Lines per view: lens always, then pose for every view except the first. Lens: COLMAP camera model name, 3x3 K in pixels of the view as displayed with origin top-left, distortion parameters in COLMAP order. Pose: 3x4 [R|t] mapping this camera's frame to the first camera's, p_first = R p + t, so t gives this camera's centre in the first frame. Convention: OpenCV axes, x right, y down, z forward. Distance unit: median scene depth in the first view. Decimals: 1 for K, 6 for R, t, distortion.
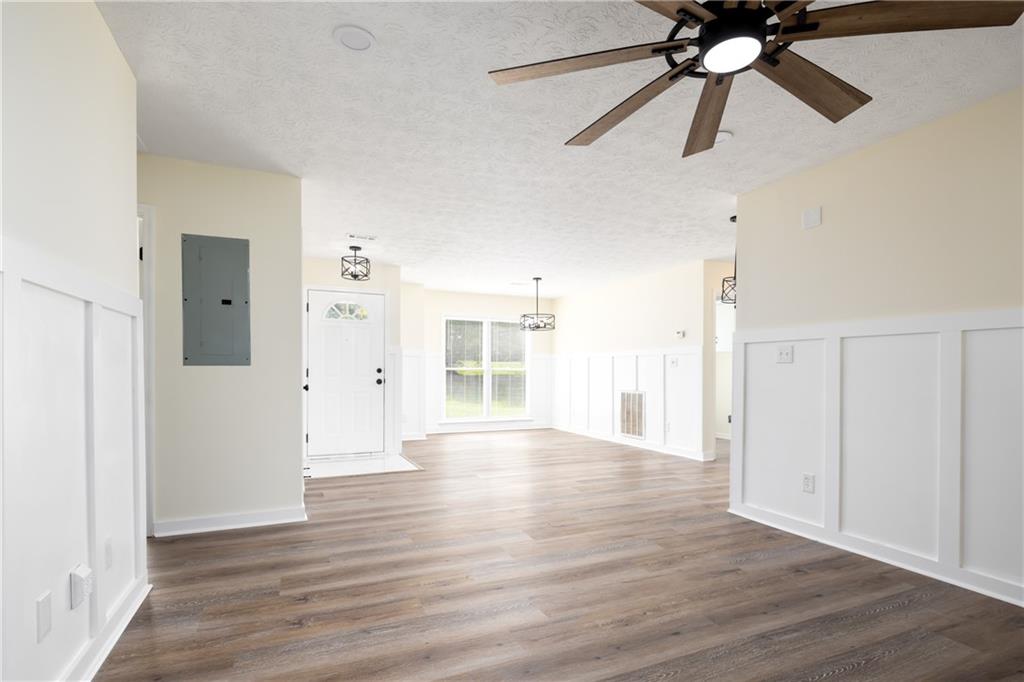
lens RADIAL K [[493.7, 0, 510.0], [0, 493.7, 381.7], [0, 0, 1]] dist [0.000609, -0.000071]
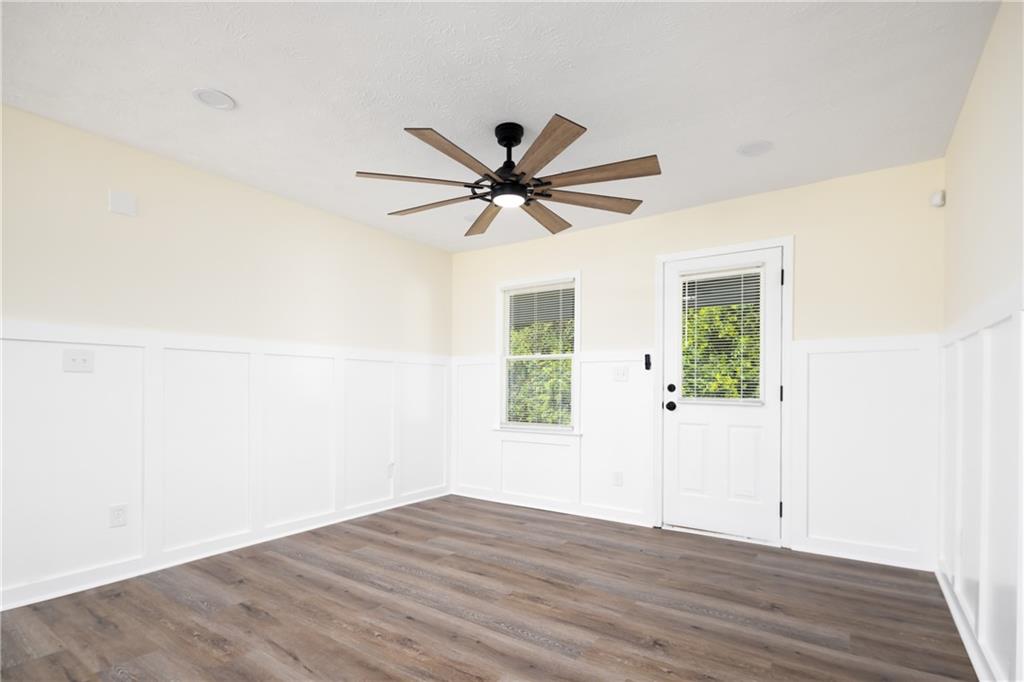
lens RADIAL K [[493.7, 0, 510.0], [0, 493.7, 381.7], [0, 0, 1]] dist [0.000609, -0.000071]
pose [[-0.521031, 0.001556, 0.853536, -0.582207], [0.010073, 0.999940, 0.004326, -0.025188], [-0.853478, 0.010852, -0.521015, 1.081592]]
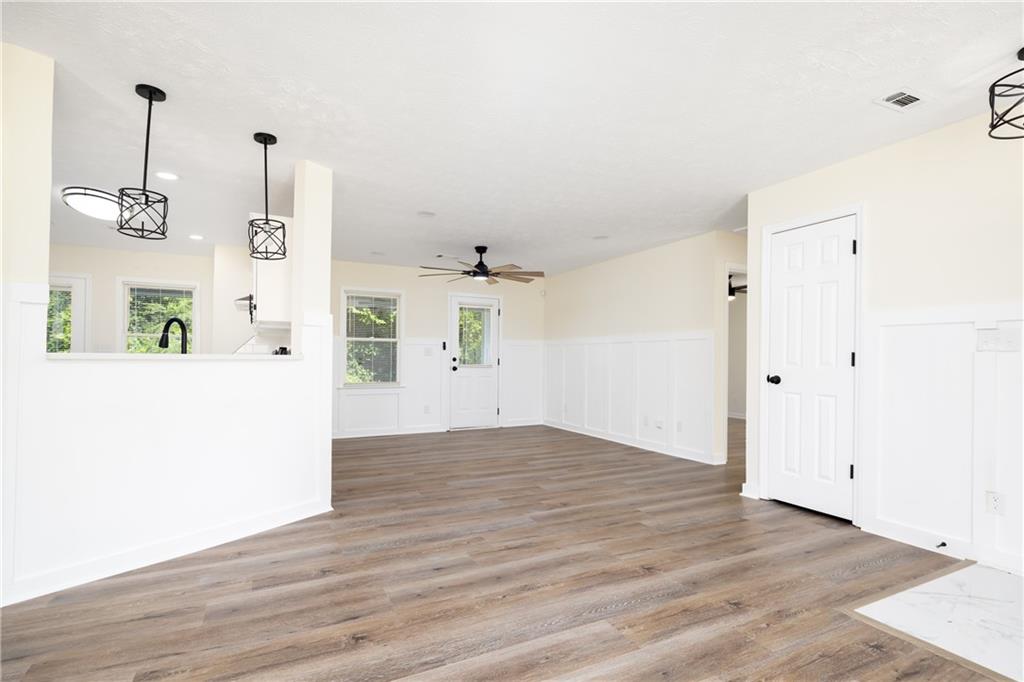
lens RADIAL K [[491.0, 0, 510.1], [0, 491.0, 362.7], [0, 0, 1]] dist [-0.091361, 0.000045]
pose [[-0.998526, -0.011890, -0.052955, 0.235721], [-0.013307, 0.999561, 0.026484, -0.057738], [0.052616, 0.027149, -0.998246, 2.792944]]
